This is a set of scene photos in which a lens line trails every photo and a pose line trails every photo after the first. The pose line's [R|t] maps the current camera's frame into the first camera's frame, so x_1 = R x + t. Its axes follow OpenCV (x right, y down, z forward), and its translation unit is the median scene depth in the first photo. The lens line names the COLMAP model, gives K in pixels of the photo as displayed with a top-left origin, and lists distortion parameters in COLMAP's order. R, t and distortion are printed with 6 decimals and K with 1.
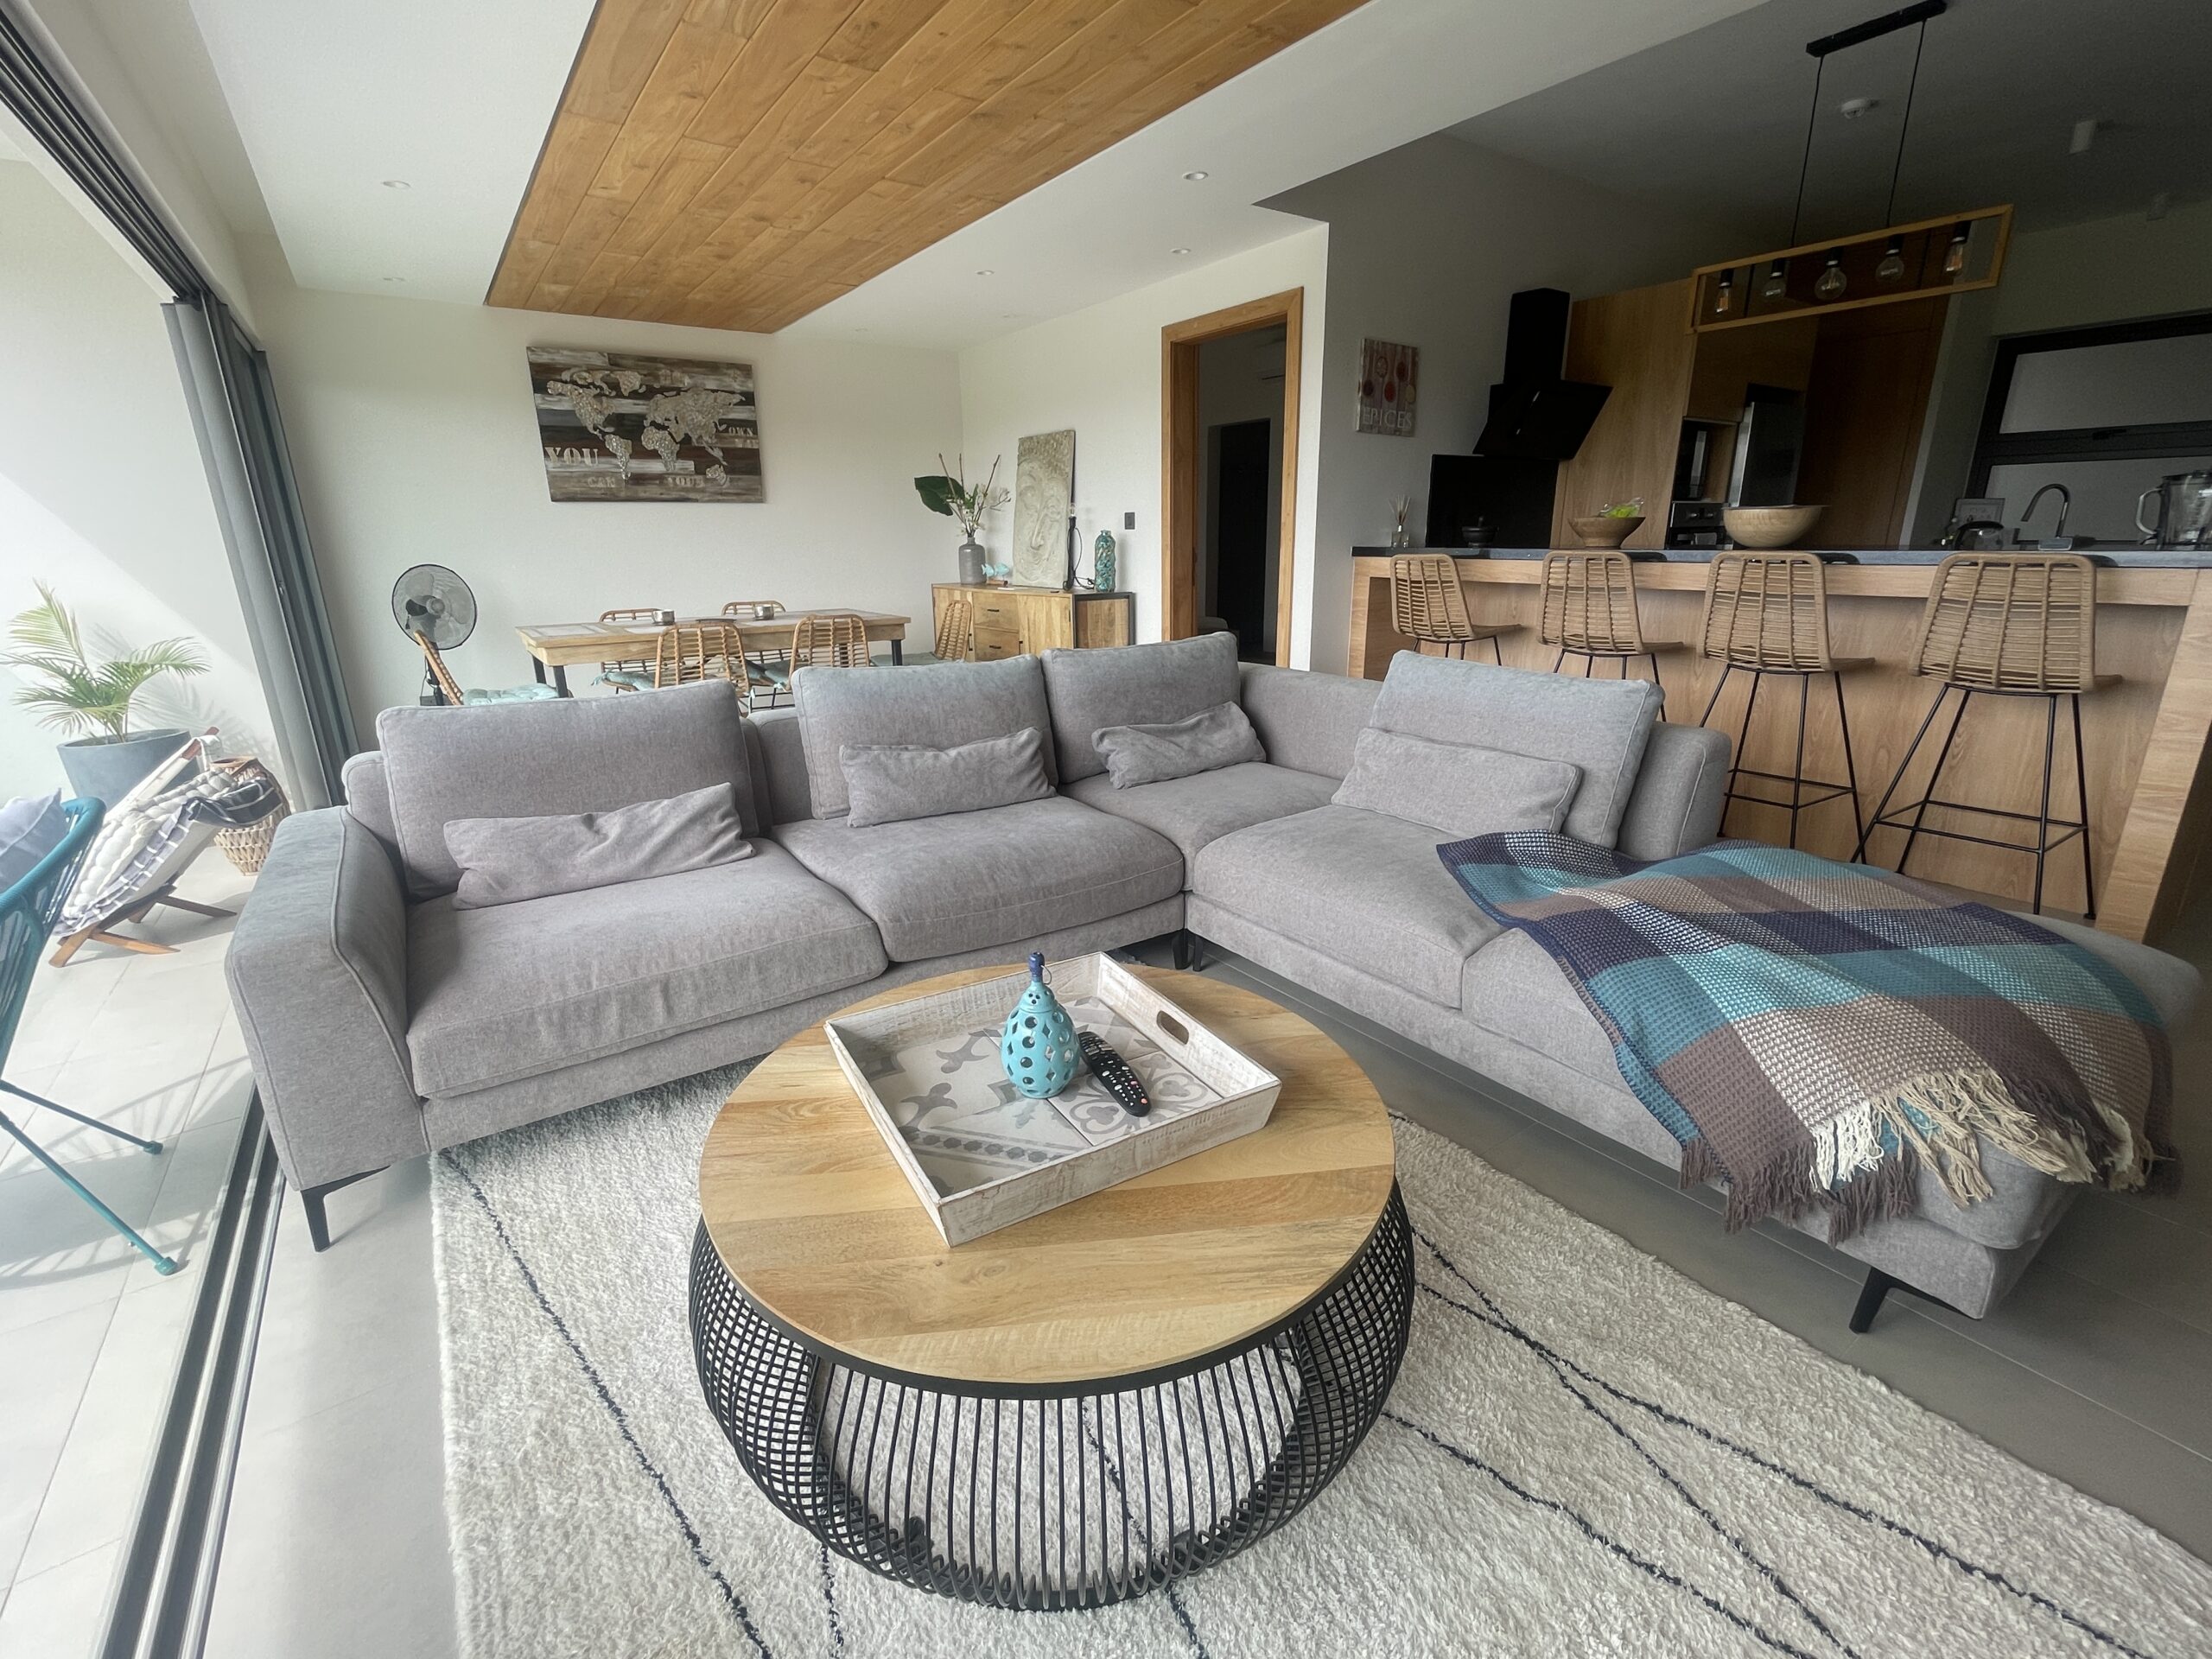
lens RADIAL K [[970.0, 0, 1115.6], [0, 970.0, 834.0], [0, 0, 1]] dist [-0.009778, -0.000163]
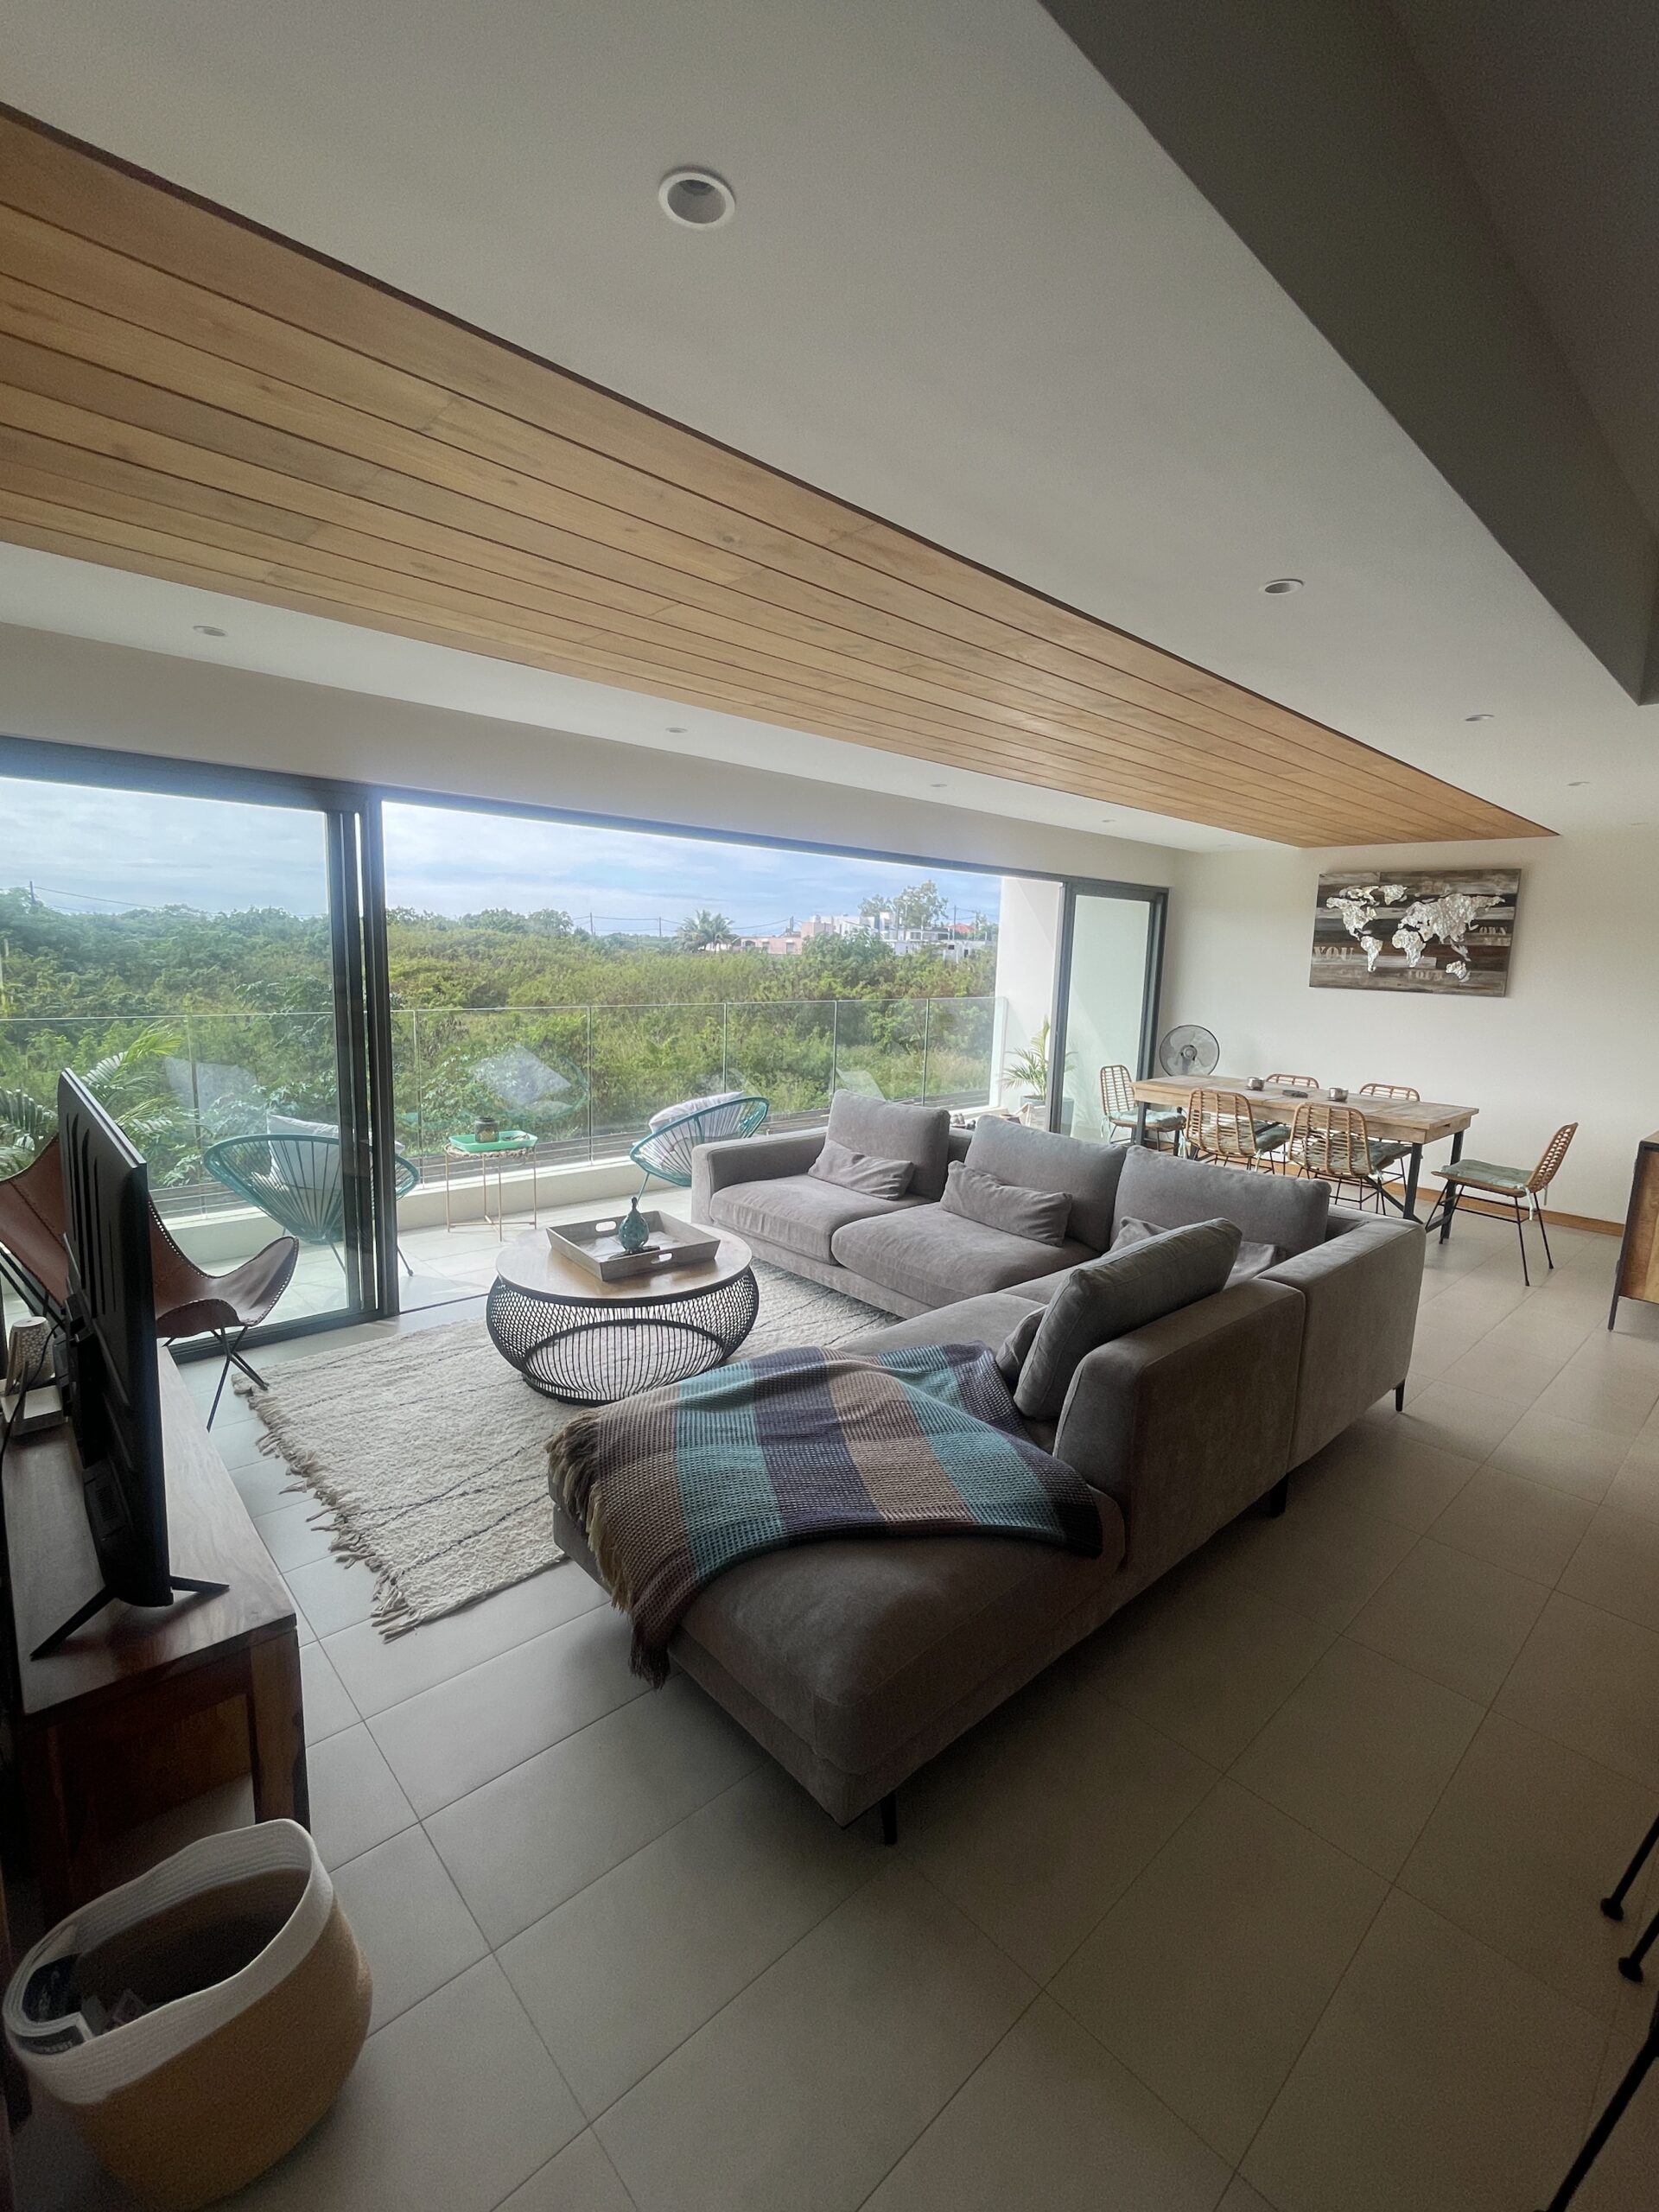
lens RADIAL K [[970.0, 0, 808.0], [0, 970.0, 1093.6], [0, 0, 1]] dist [-0.009778, -0.000163]
pose [[0.115600, 0.164308, -0.979612, 0.600849], [-0.328244, 0.937137, 0.118450, -0.144714], [0.937493, 0.307859, 0.162266, 0.215486]]
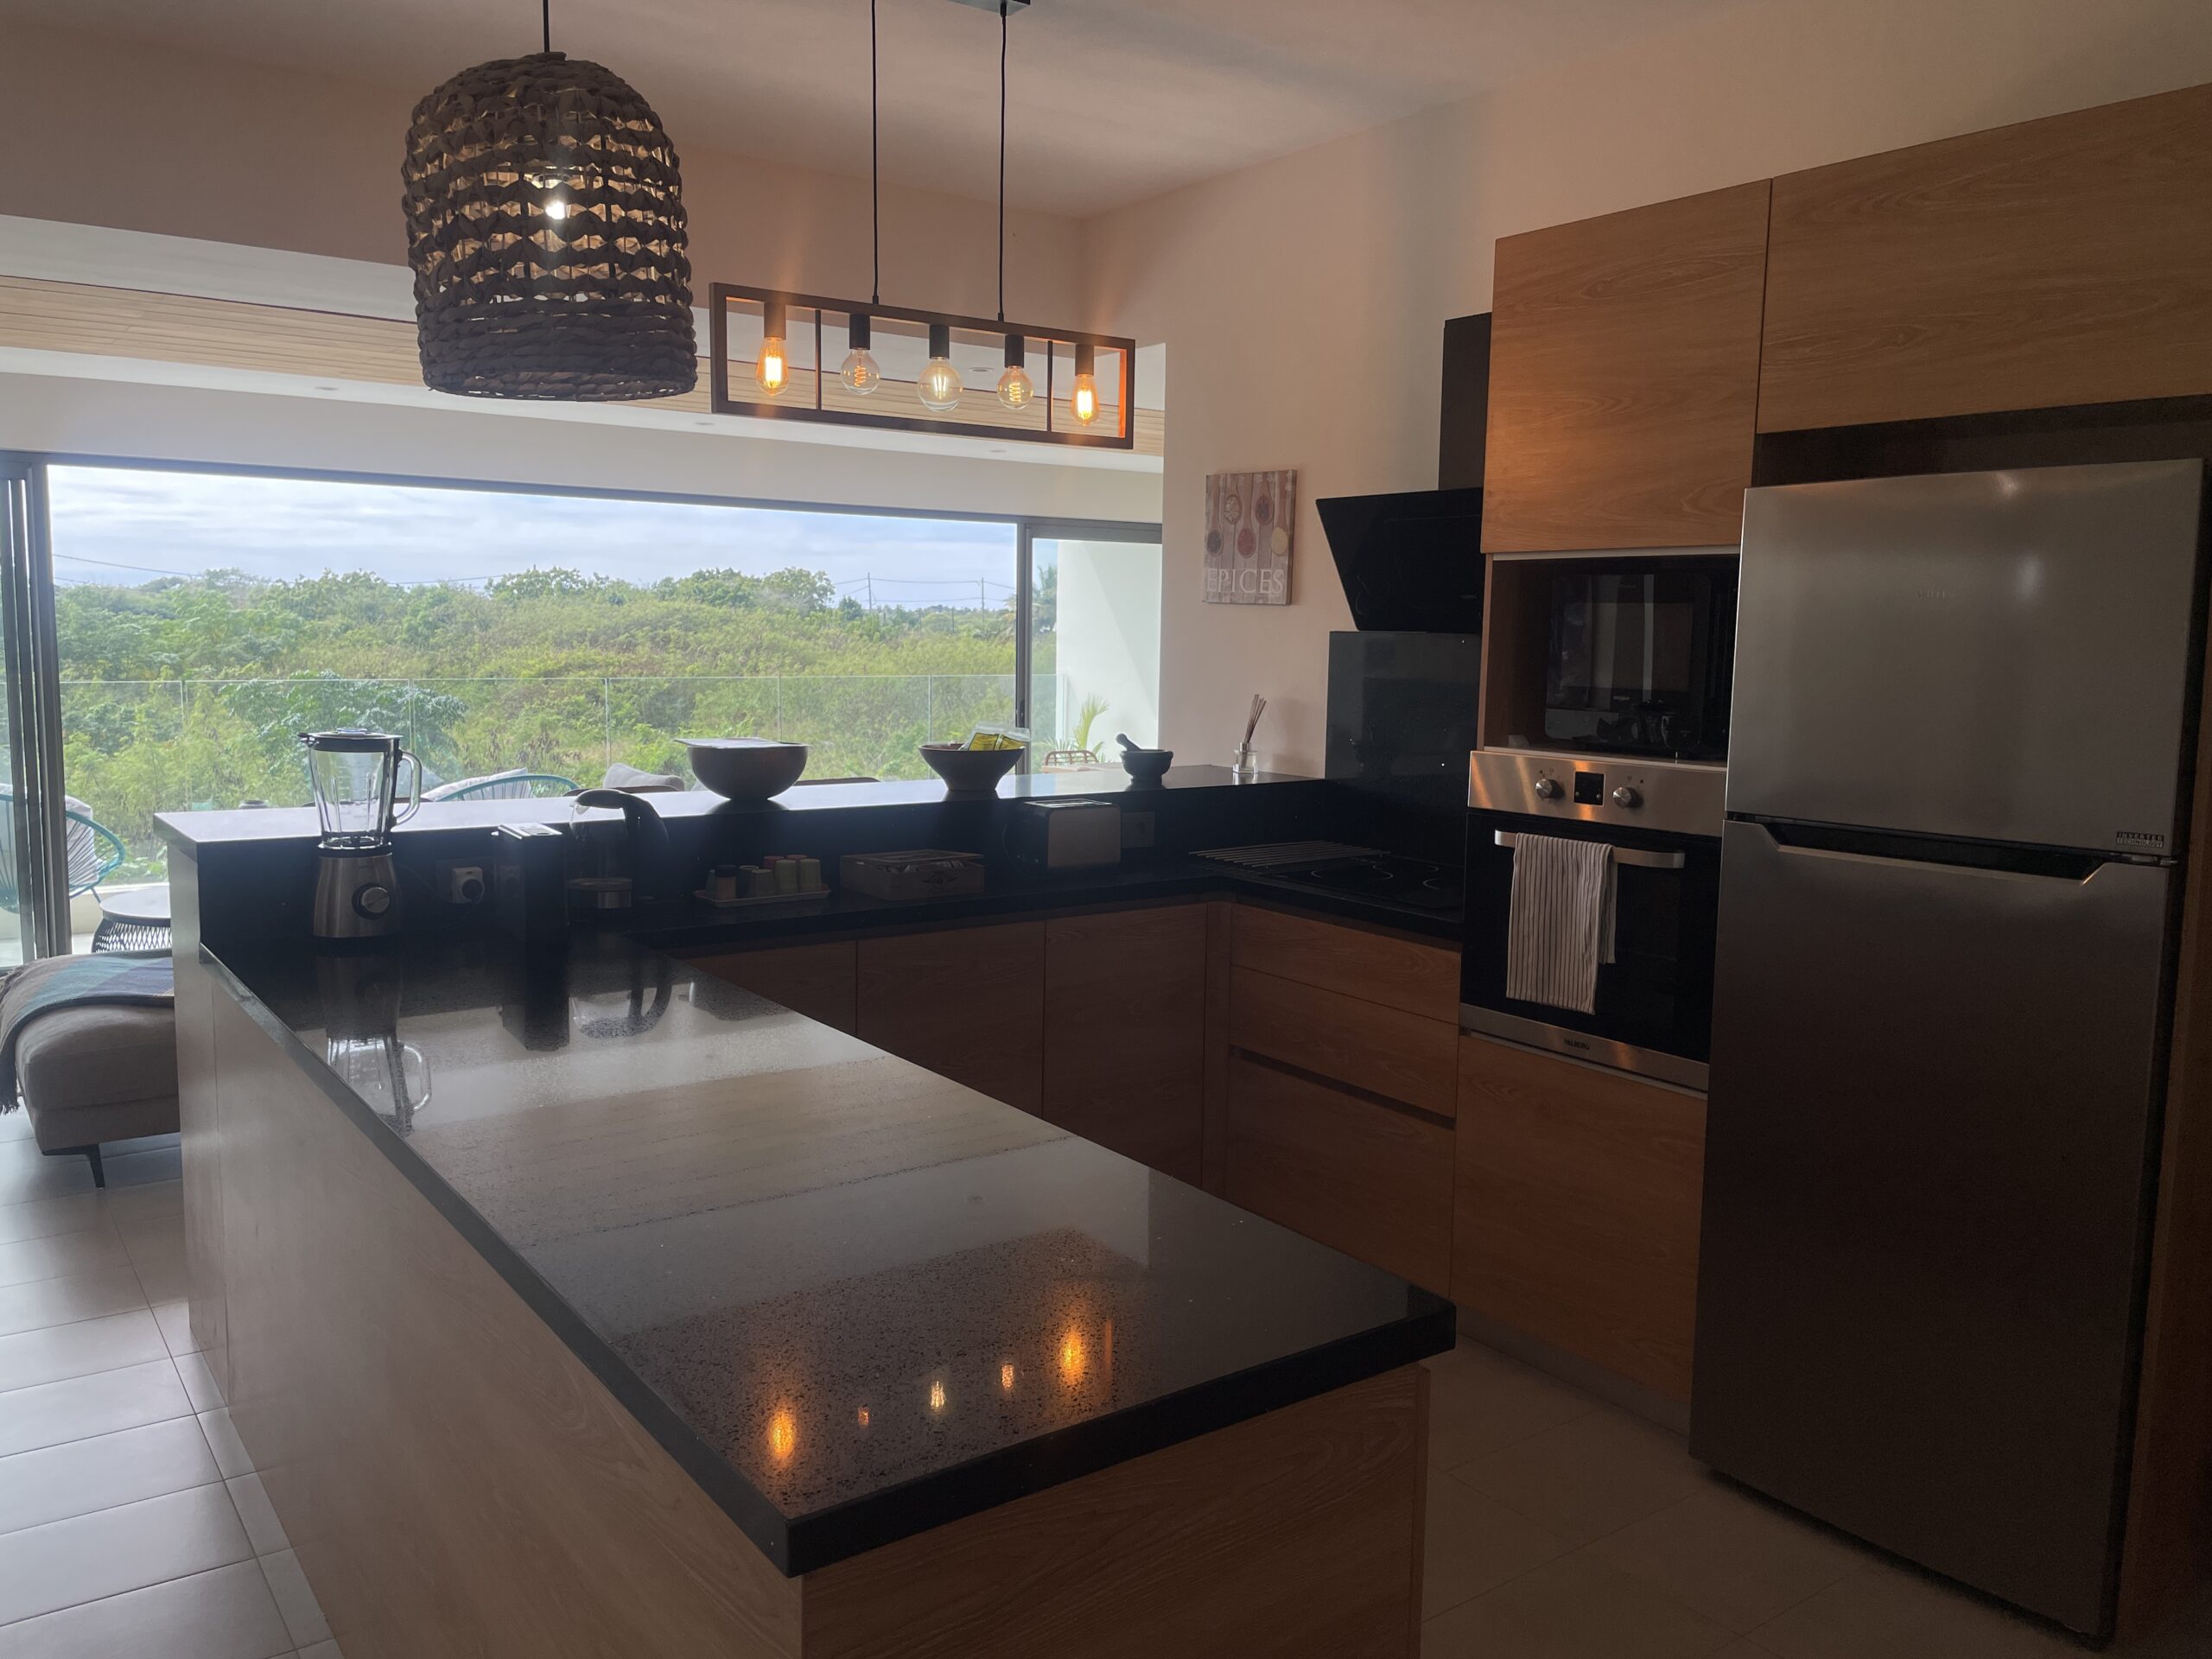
lens RADIAL K [[1694.8, 0, 1113.6], [0, 1694.8, 824.5], [0, 0, 1]] dist [-0.032267, 0.012830]
pose [[0.010442, 0.130735, -0.991362, 1.067278], [-0.318309, 0.940279, 0.120646, -0.296393], [0.947929, 0.314300, 0.051433, 0.698574]]
